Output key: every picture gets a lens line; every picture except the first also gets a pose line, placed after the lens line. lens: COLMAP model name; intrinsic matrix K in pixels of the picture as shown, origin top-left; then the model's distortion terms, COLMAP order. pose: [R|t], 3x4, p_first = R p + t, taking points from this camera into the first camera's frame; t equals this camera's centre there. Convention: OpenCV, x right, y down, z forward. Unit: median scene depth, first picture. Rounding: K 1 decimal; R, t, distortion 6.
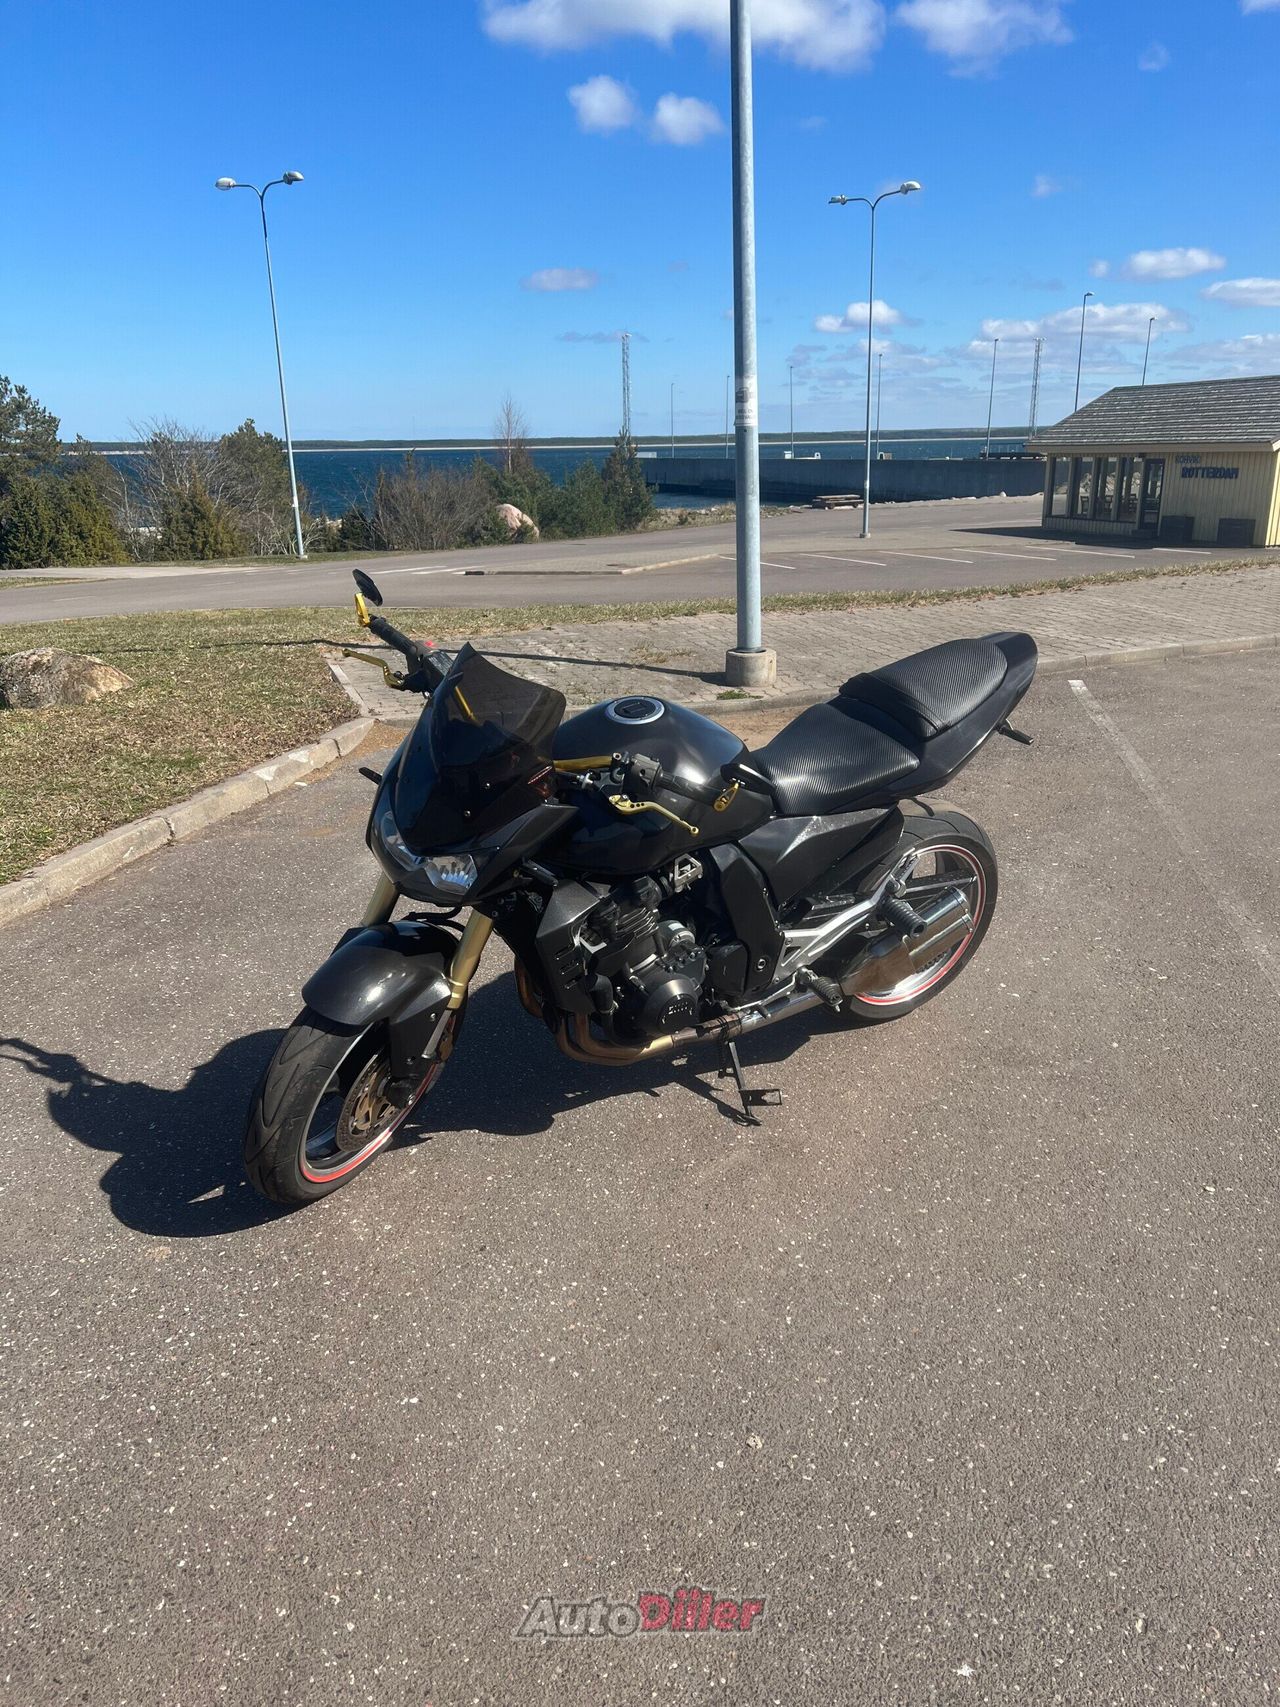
lens RADIAL K [[1324.3, 0, 641.5], [0, 1324.3, 849.1], [0, 0, 1]] dist [0.009147, -0.000844]
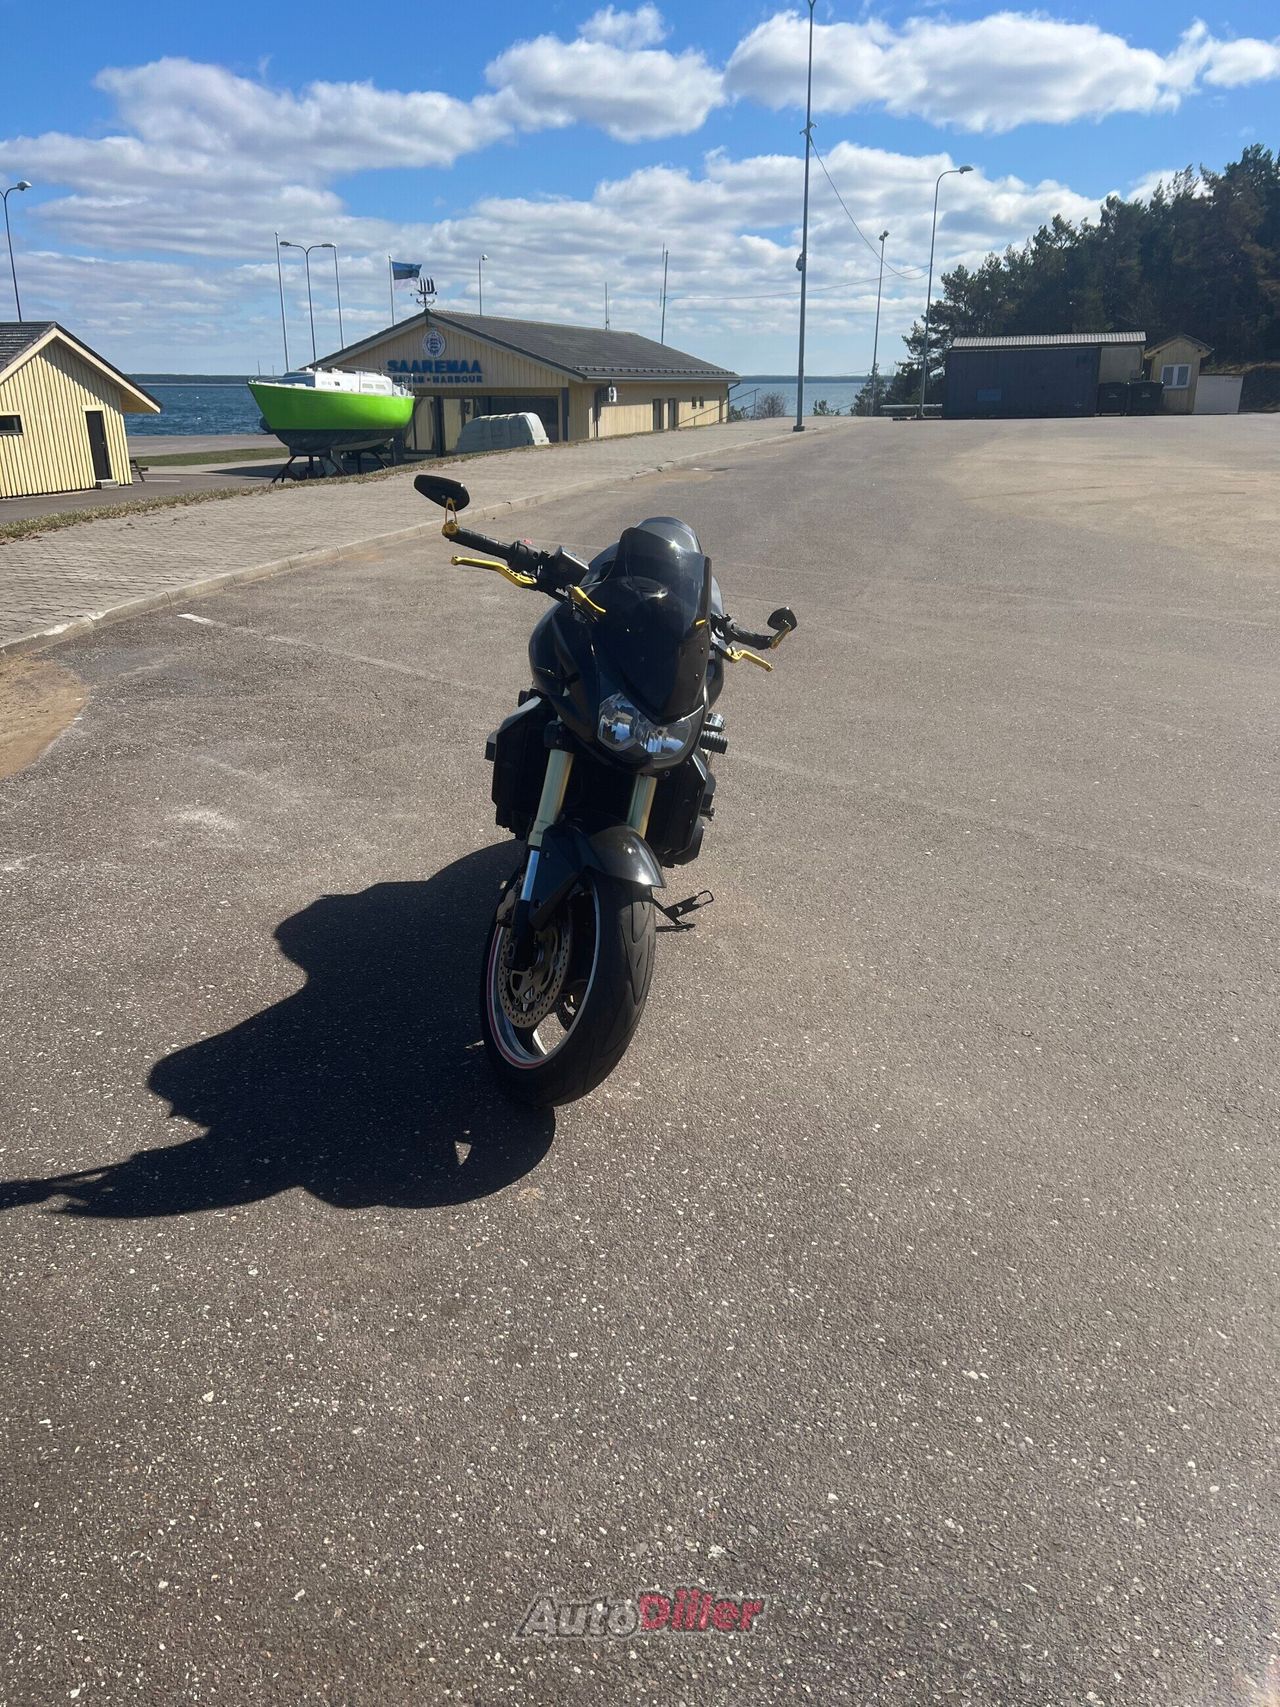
lens RADIAL K [[1324.3, 0, 638.4], [0, 1324.3, 868.1], [0, 0, 1]] dist [0.009147, -0.000844]
pose [[0.558496, -0.267249, 0.785277, -0.888753], [0.233785, 0.959015, 0.160106, -0.052572], [-0.795881, 0.094167, 0.598085, 0.297397]]
